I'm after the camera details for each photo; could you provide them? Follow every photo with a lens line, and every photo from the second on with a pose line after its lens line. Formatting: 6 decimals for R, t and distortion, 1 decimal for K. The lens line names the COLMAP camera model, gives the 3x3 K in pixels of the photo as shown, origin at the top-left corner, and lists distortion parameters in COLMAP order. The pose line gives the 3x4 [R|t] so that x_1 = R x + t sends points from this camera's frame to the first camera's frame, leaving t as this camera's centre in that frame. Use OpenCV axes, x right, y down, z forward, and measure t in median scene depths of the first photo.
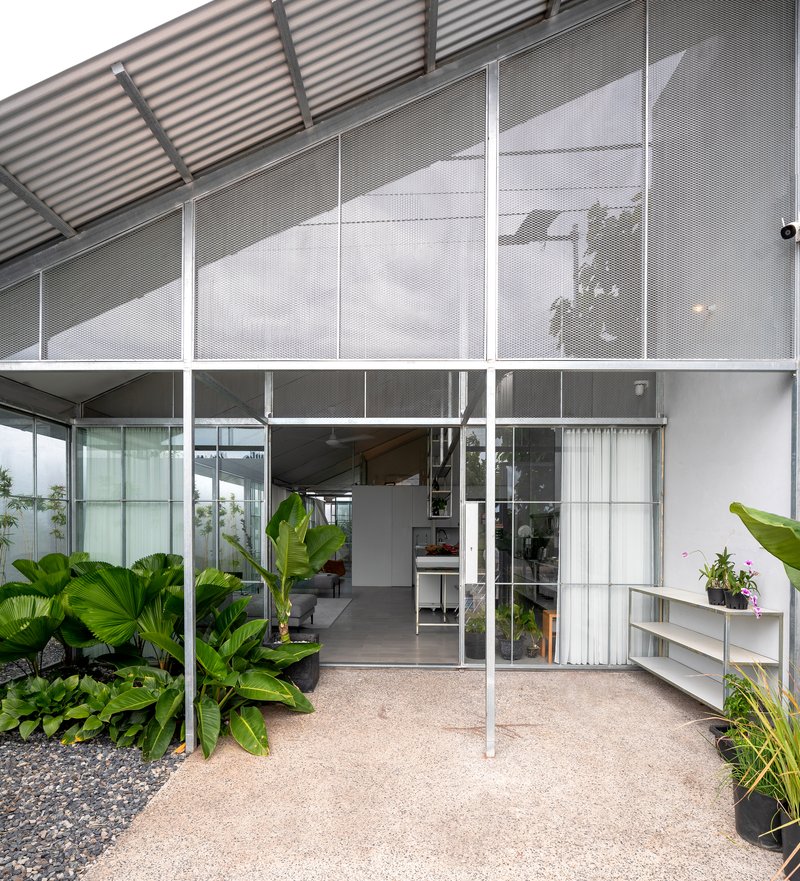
lens RADIAL K [[544.7, 0, 409.0], [0, 544.7, 529.9], [0, 0, 1]] dist [0.001024, -0.000448]
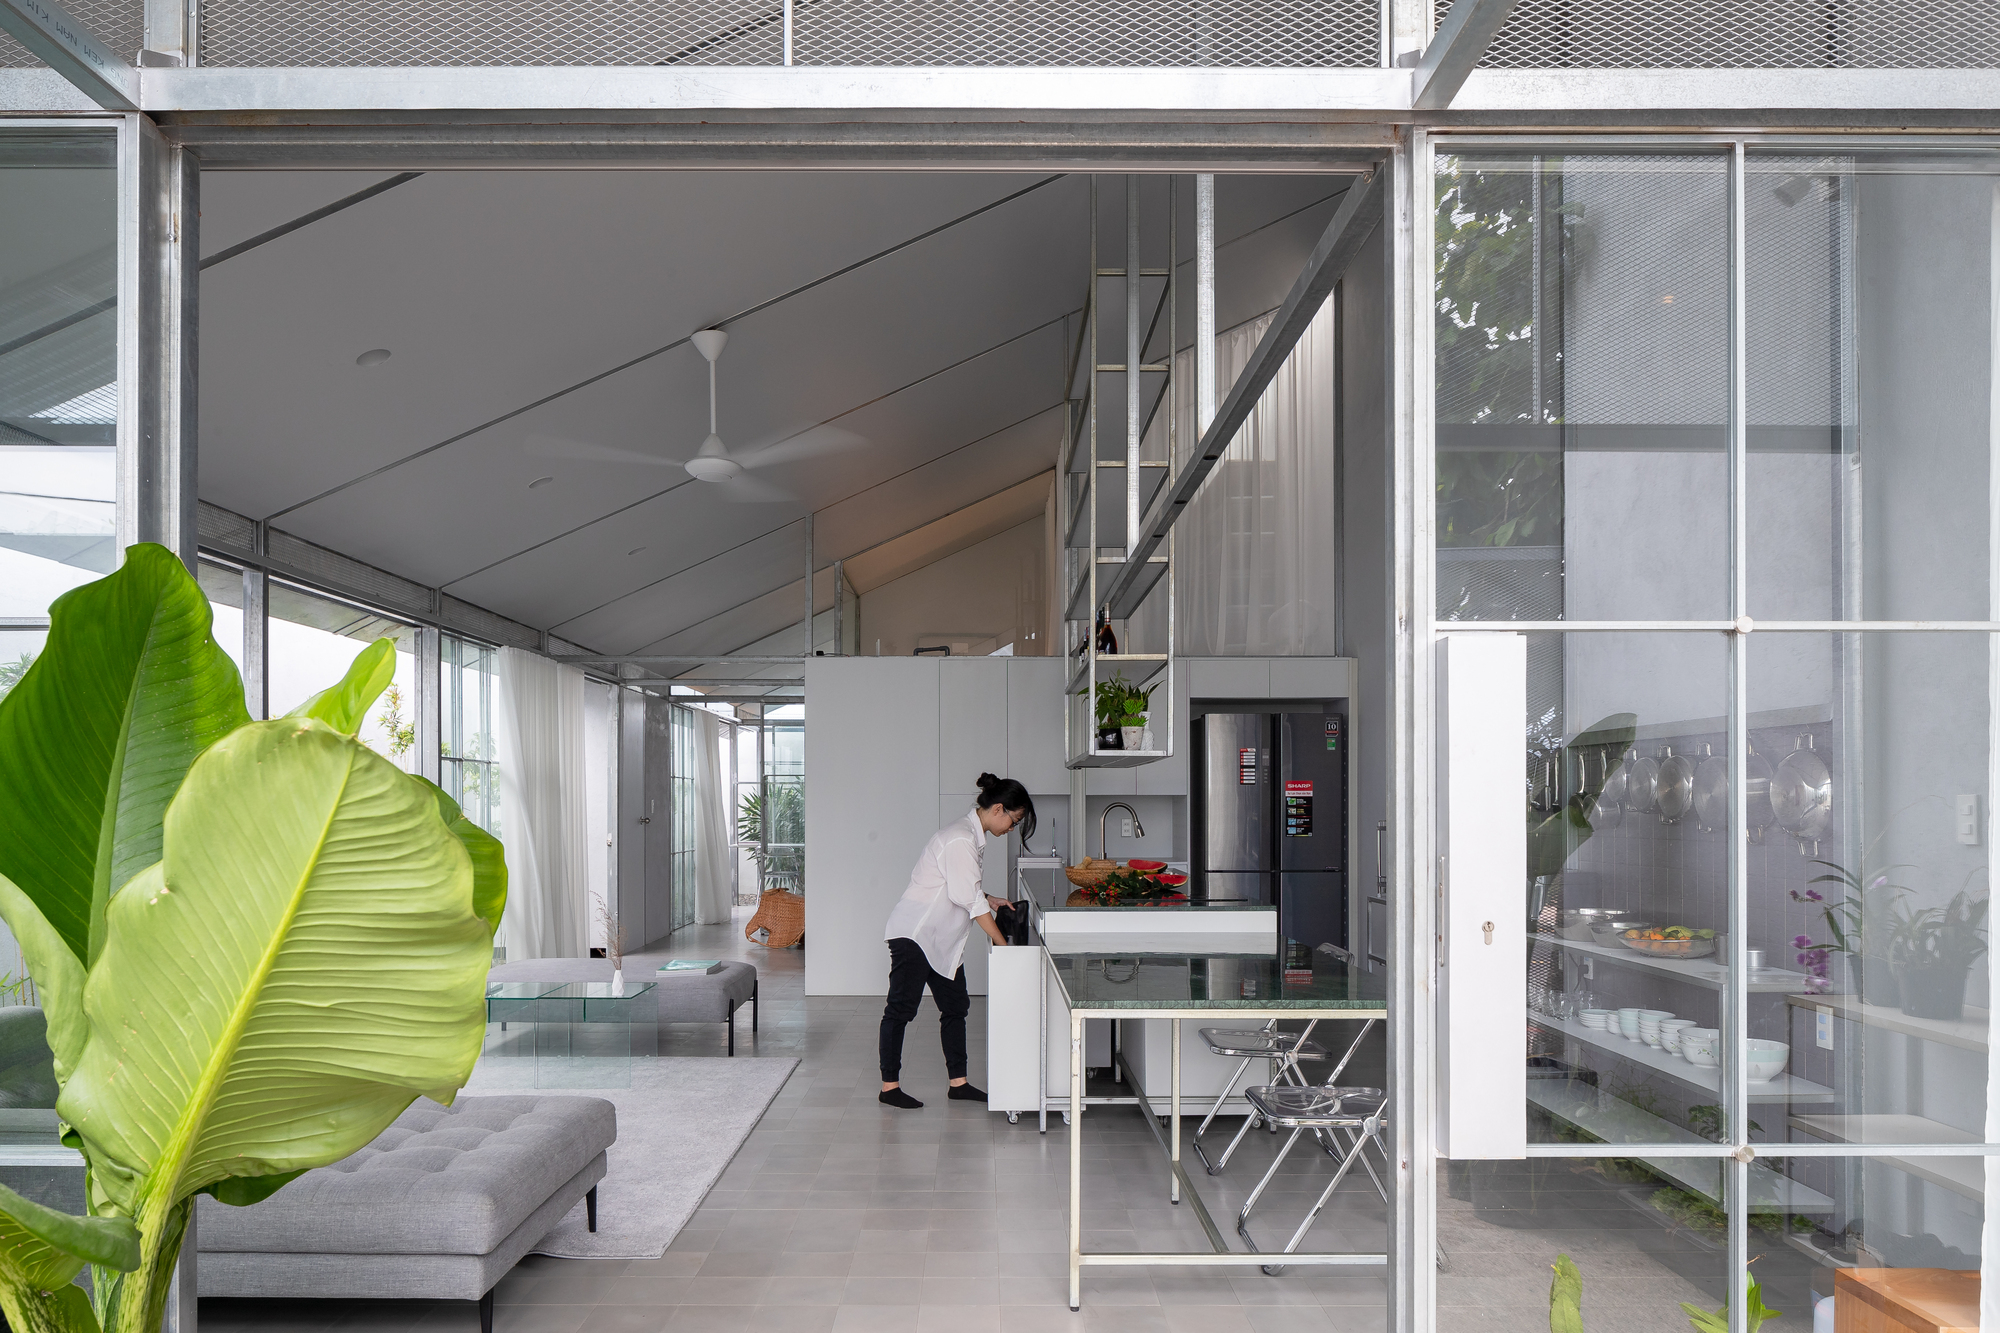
lens RADIAL K [[1353.9, 0, 993.8], [0, 1353.9, 795.6], [0, 0, 1]] dist [-0.008732, -0.001792]
pose [[0.999881, -0.004896, 0.014610, -0.031882], [0.005011, 0.999957, -0.007855, 0.000392], [-0.014571, 0.007928, 0.999862, 0.701948]]
